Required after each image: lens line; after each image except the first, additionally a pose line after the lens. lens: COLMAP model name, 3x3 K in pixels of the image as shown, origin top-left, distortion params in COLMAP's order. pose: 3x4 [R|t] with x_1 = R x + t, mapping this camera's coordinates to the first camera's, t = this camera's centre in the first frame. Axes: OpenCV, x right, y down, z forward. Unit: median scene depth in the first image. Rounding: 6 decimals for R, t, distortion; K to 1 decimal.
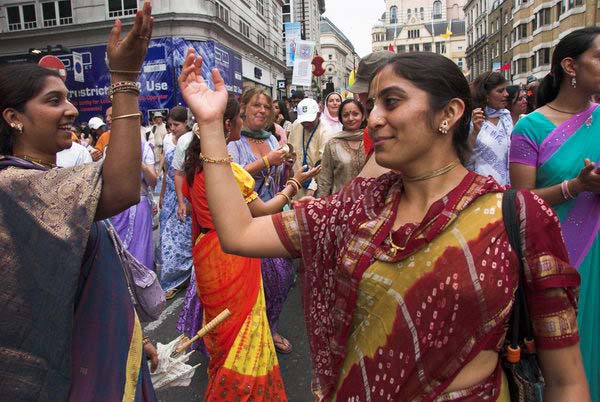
lens RADIAL K [[457.7, 0, 300.0], [0, 457.7, 201.0], [0, 0, 1]] dist [-0.179606, 0.120060]
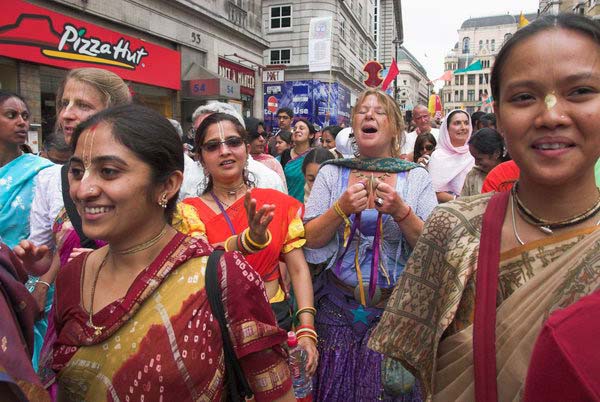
lens RADIAL K [[457.7, 0, 300.0], [0, 457.7, 201.0], [0, 0, 1]] dist [-0.179606, 0.120060]
pose [[0.988425, 0.061425, -0.138719, -0.079107], [-0.066692, 0.997206, -0.033642, 0.095651], [0.136265, 0.042504, 0.989760, -0.491672]]
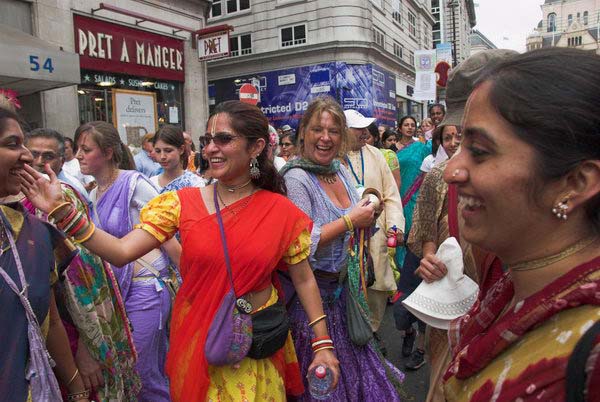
lens RADIAL K [[457.7, 0, 300.0], [0, 457.7, 201.0], [0, 0, 1]] dist [-0.179606, 0.120060]
pose [[0.949840, 0.029386, -0.311354, -0.003547], [-0.039597, 0.998864, -0.026523, 0.020181], [0.310221, 0.037522, 0.949924, -0.106312]]
